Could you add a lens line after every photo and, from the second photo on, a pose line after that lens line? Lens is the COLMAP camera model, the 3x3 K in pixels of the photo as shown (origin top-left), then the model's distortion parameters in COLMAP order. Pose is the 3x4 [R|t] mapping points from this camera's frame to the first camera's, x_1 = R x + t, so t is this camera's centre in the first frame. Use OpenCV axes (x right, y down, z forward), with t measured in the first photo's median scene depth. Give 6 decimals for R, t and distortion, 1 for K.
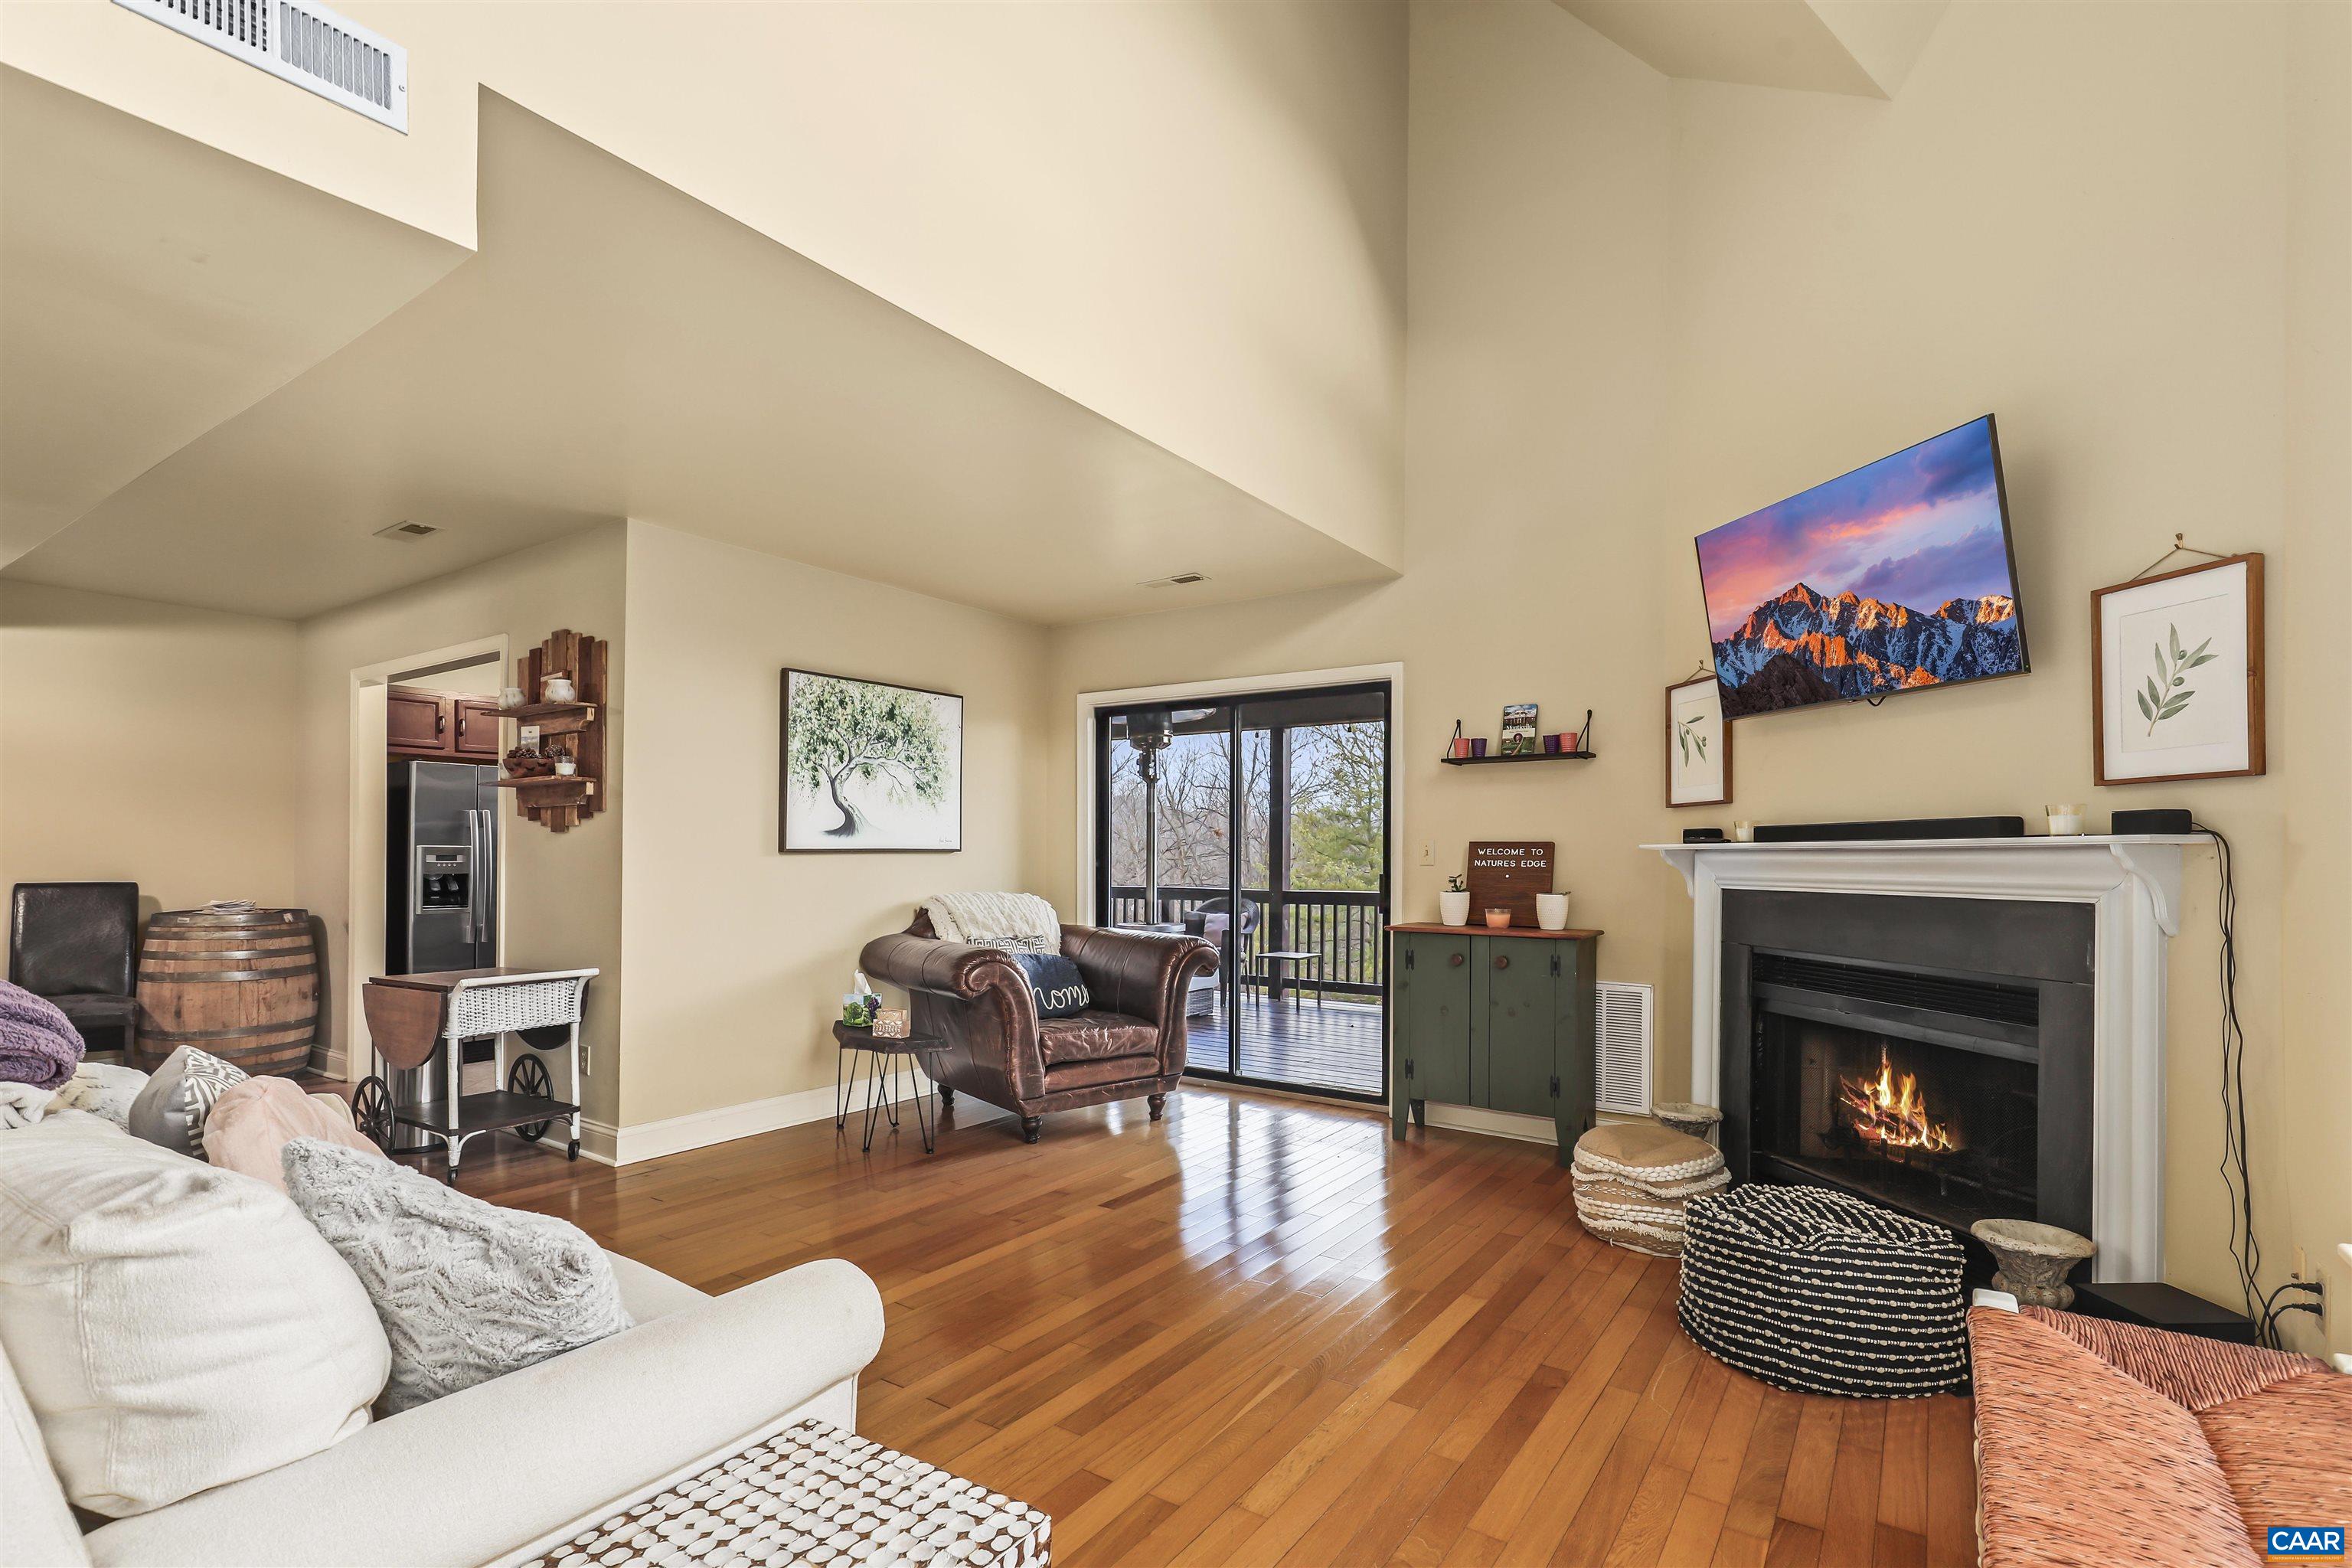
lens RADIAL K [[1083.2, 0, 1204.2], [0, 1083.2, 873.1], [0, 0, 1]] dist [-0.000422, 0.001592]
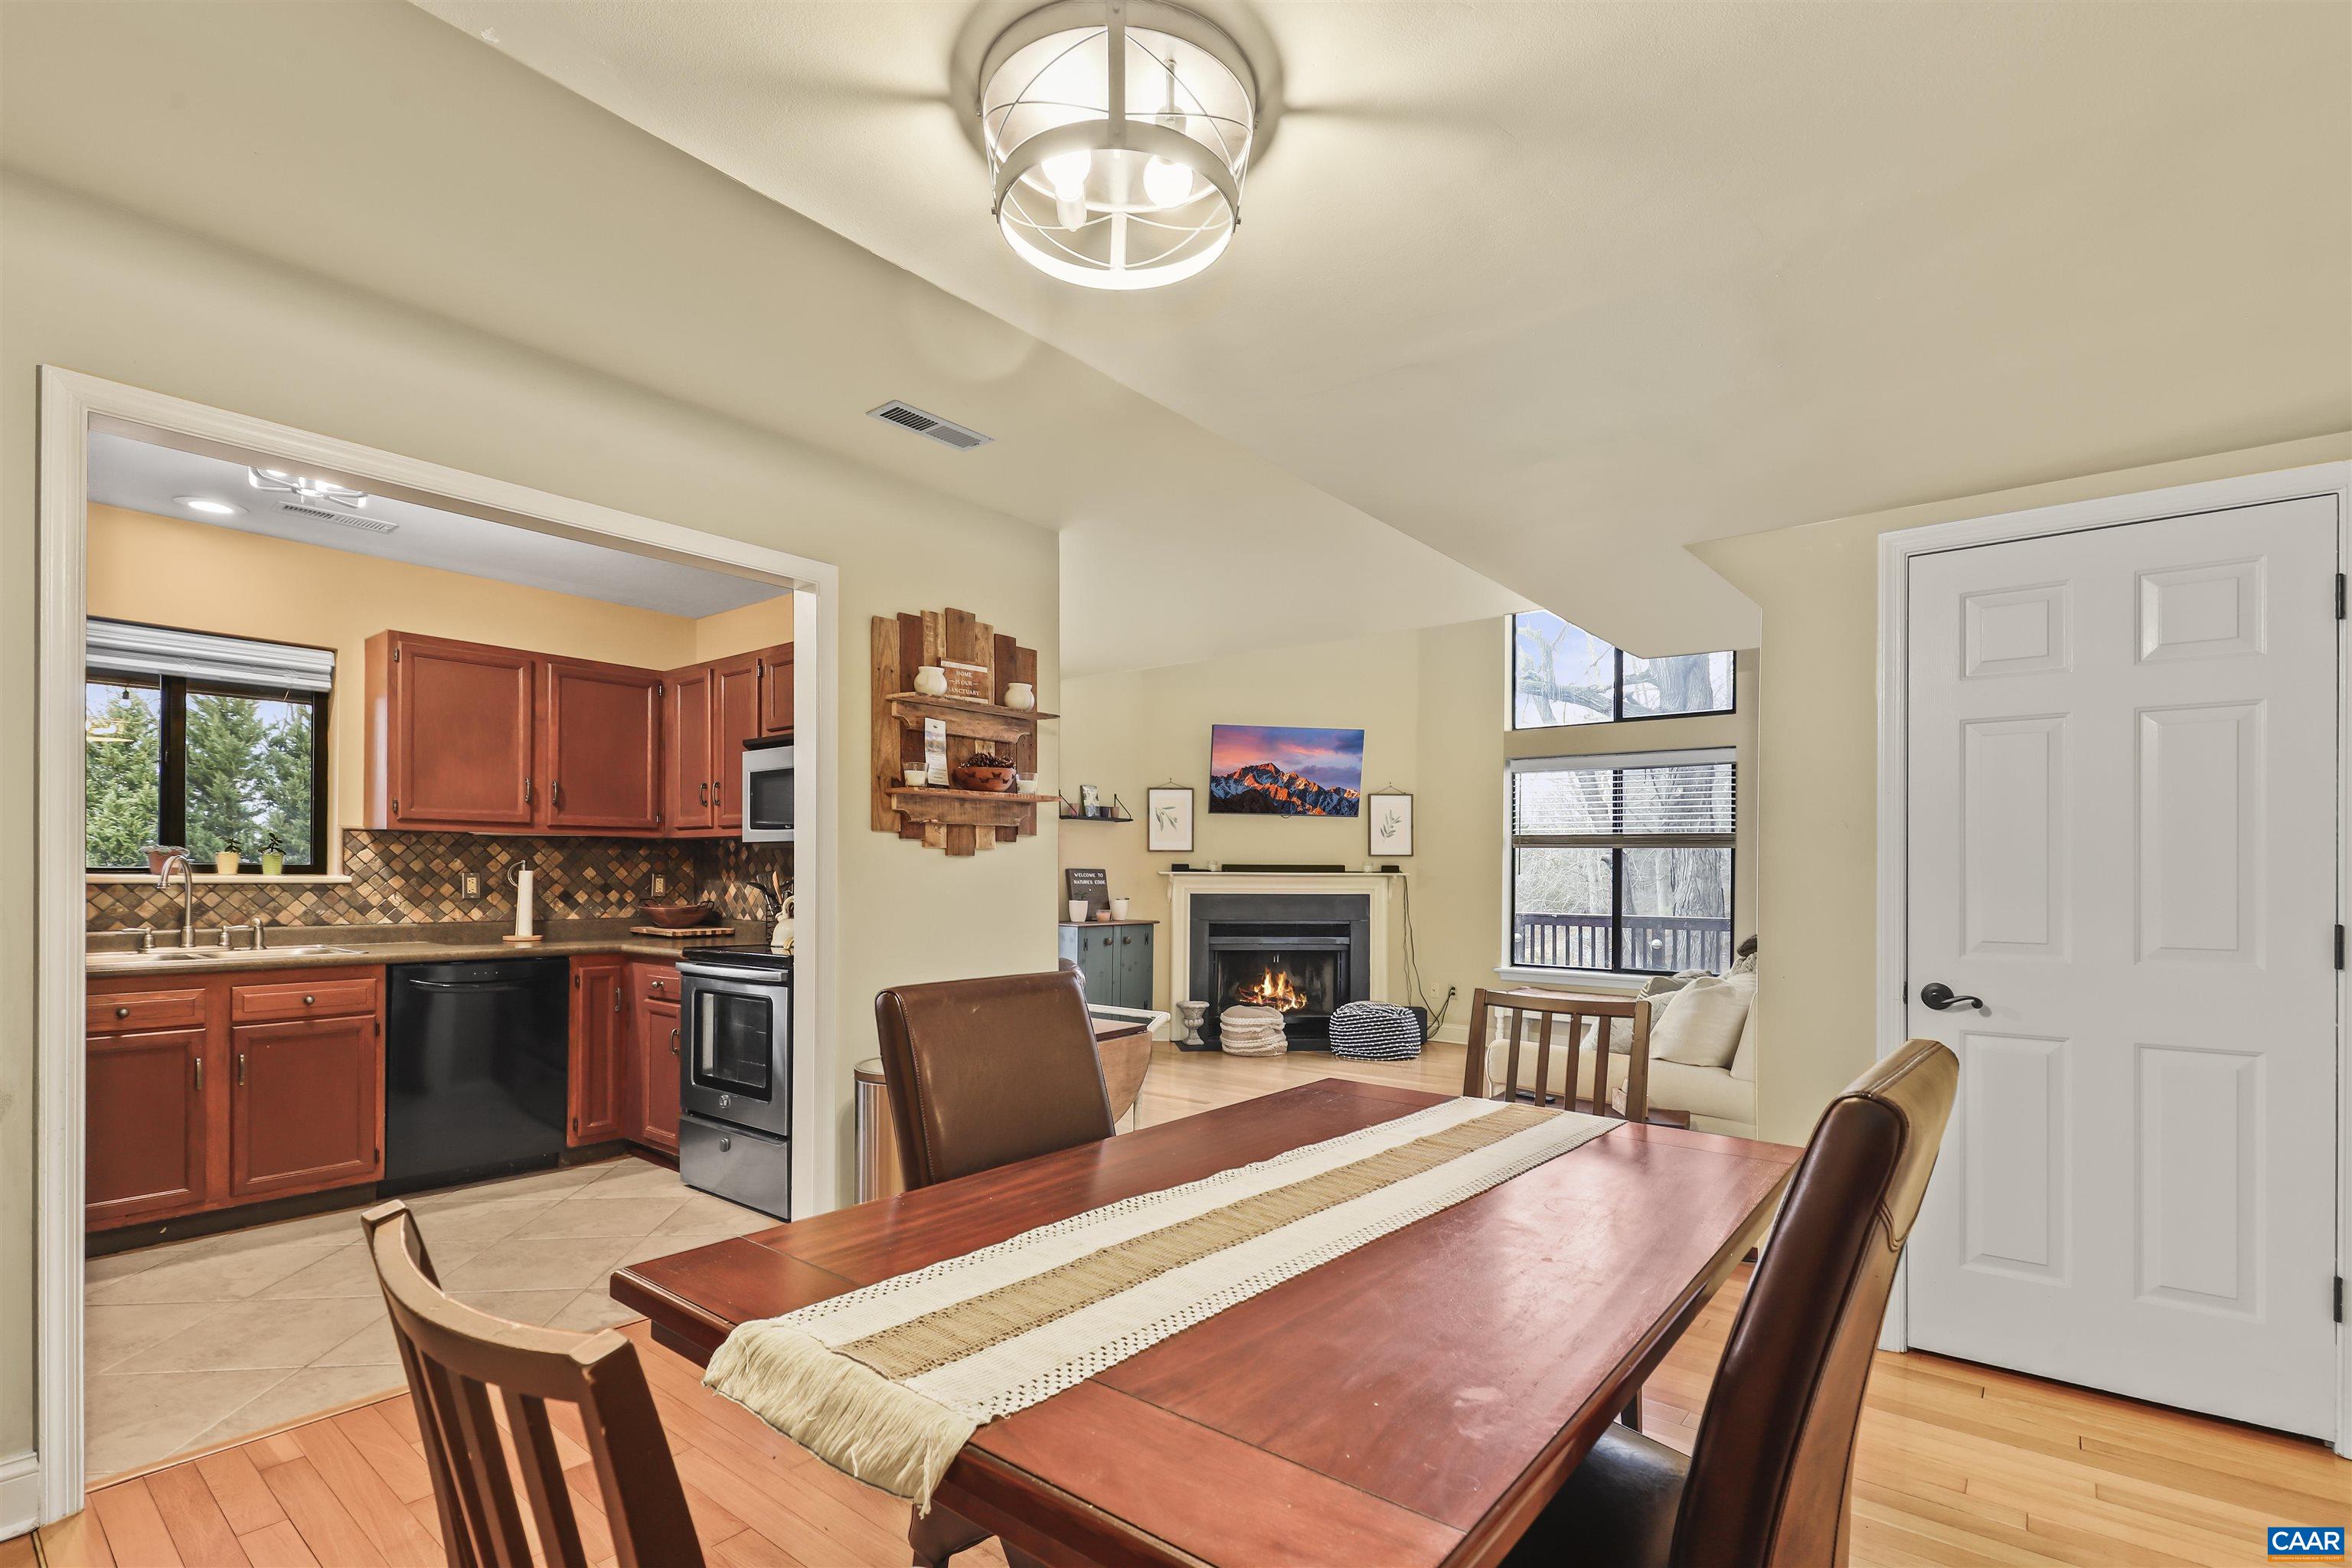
lens RADIAL K [[1083.2, 0, 1171.1], [0, 1083.2, 876.7], [0, 0, 1]] dist [-0.000422, 0.001592]
pose [[0.096283, -0.004729, 0.995343, -1.670275], [0.007743, 0.999962, 0.004002, -0.028198], [-0.995324, 0.007321, 0.096316, 0.911179]]
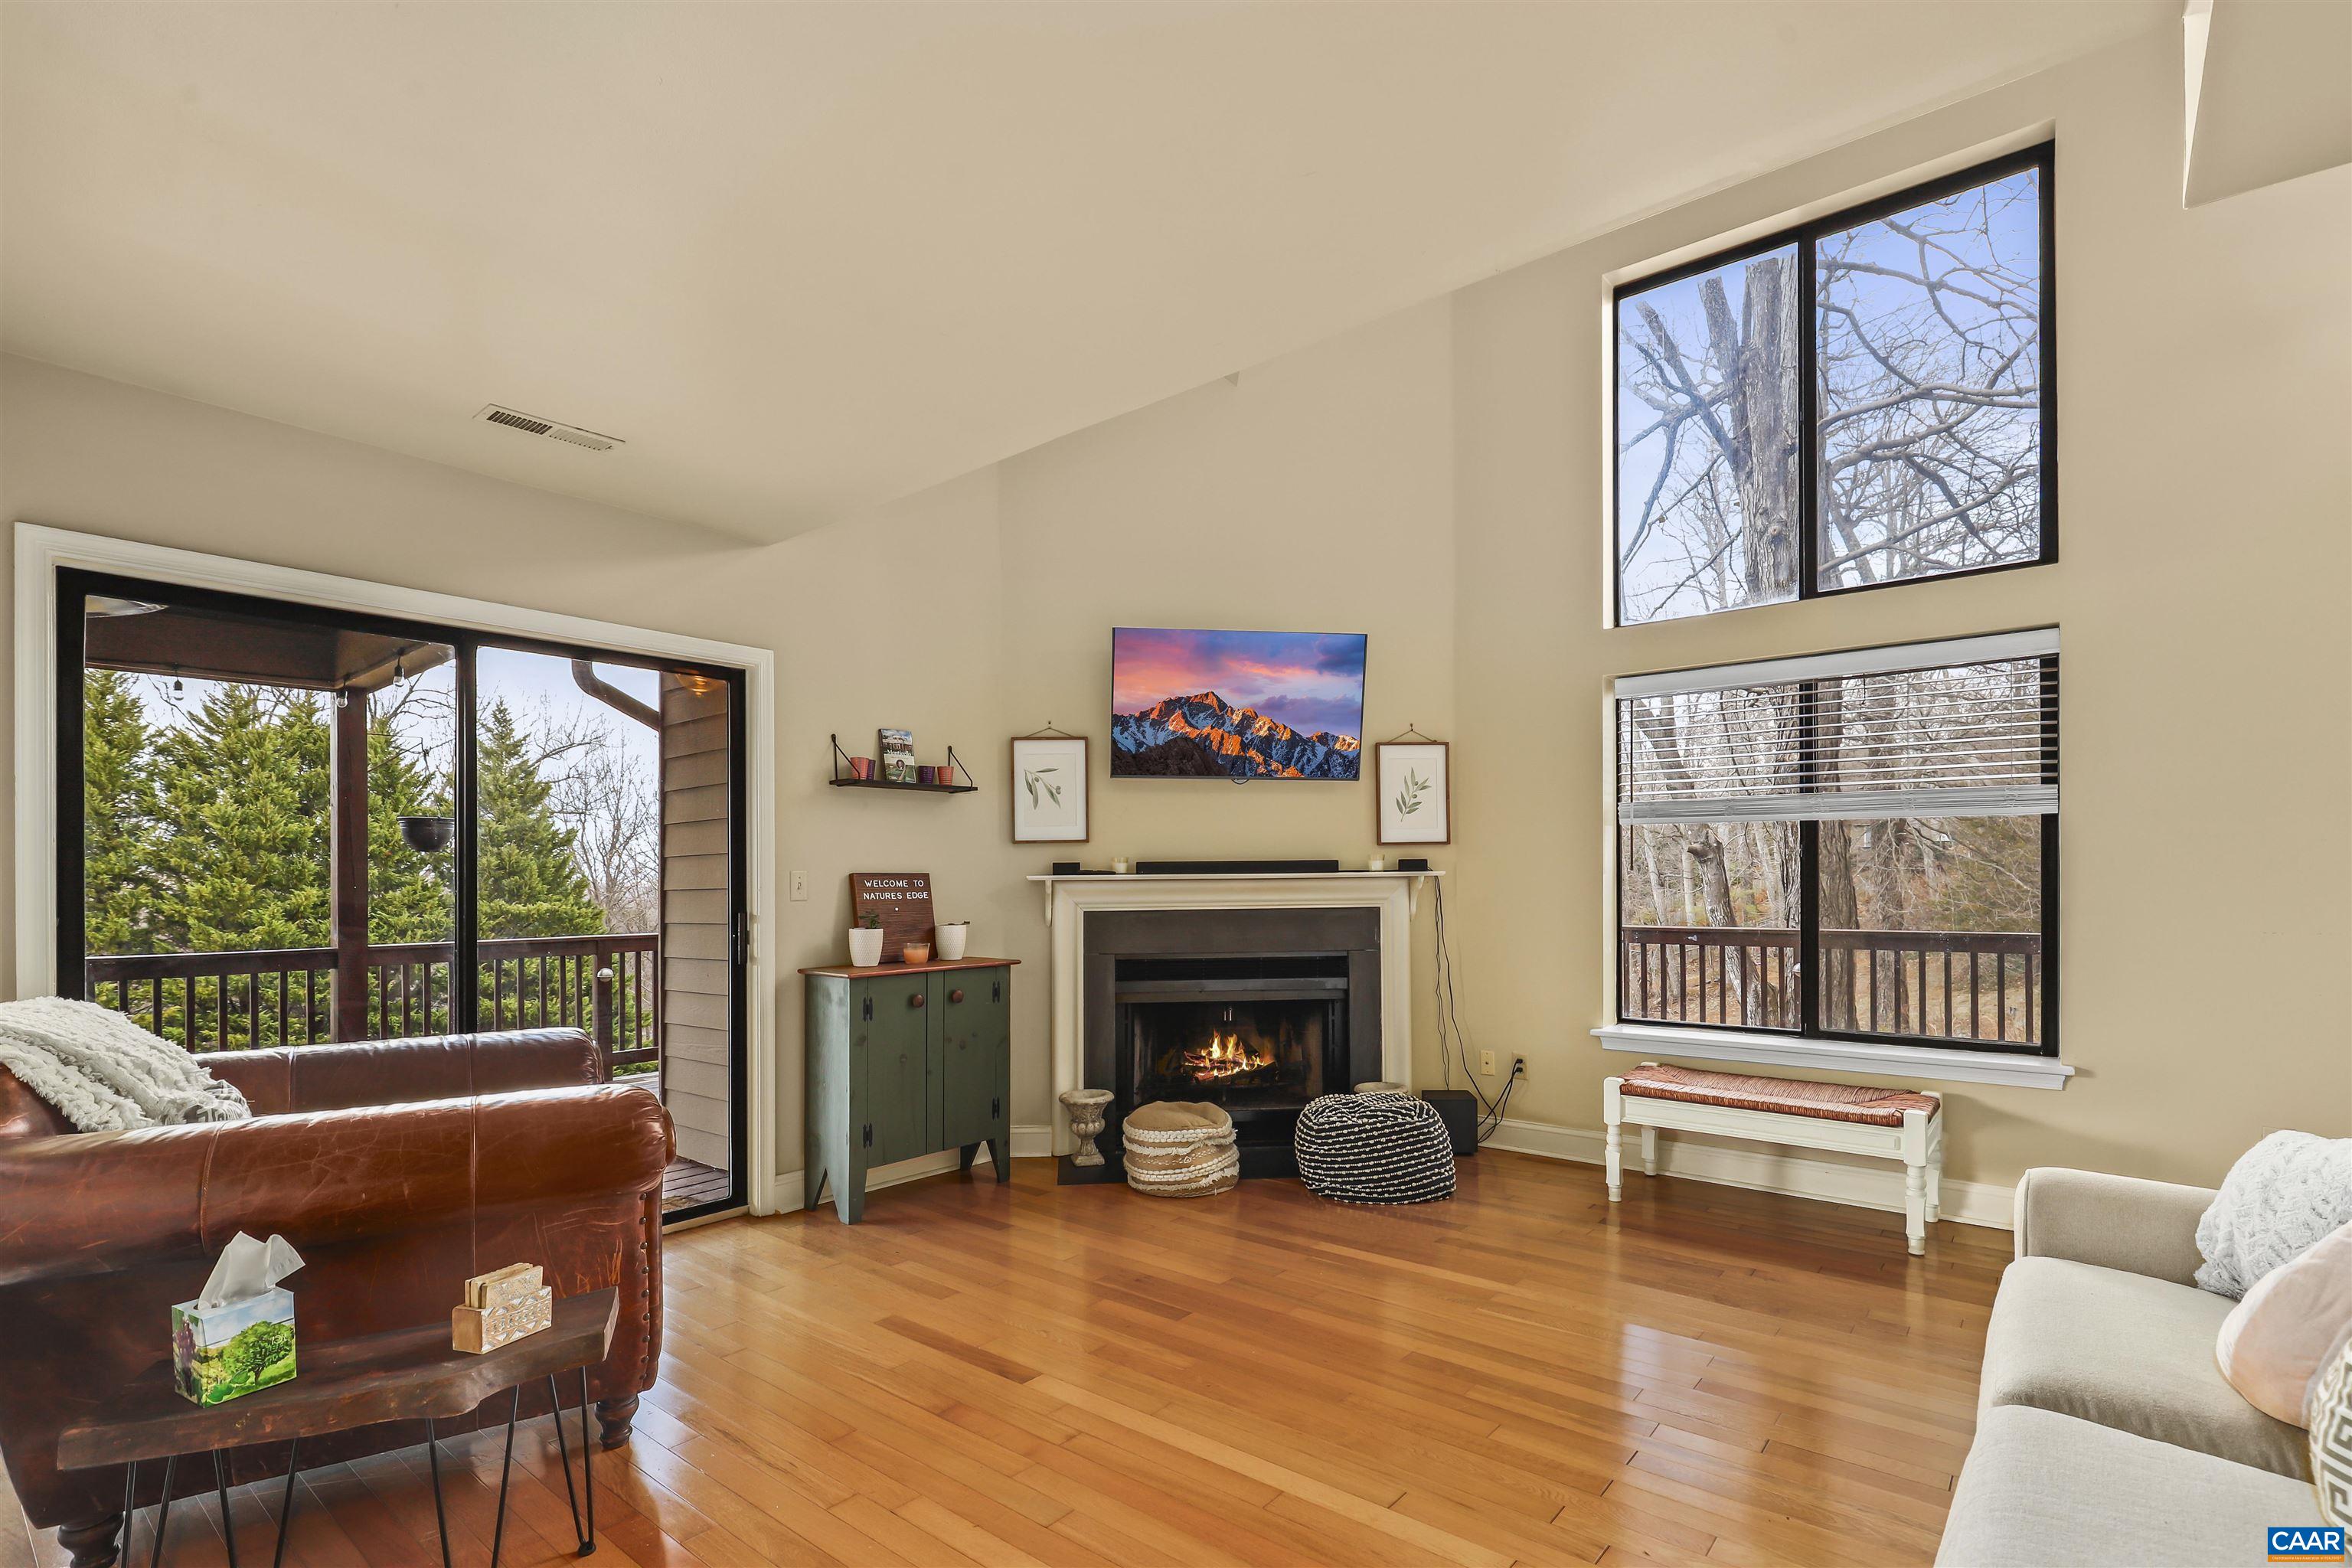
lens RADIAL K [[1083.2, 0, 1180.1], [0, 1083.2, 881.9], [0, 0, 1]] dist [-0.000422, 0.001592]
pose [[0.102132, -0.005509, 0.994756, -0.798332], [0.024911, 0.999685, 0.002979, -0.022047], [-0.994459, 0.024476, 0.102237, 0.829235]]
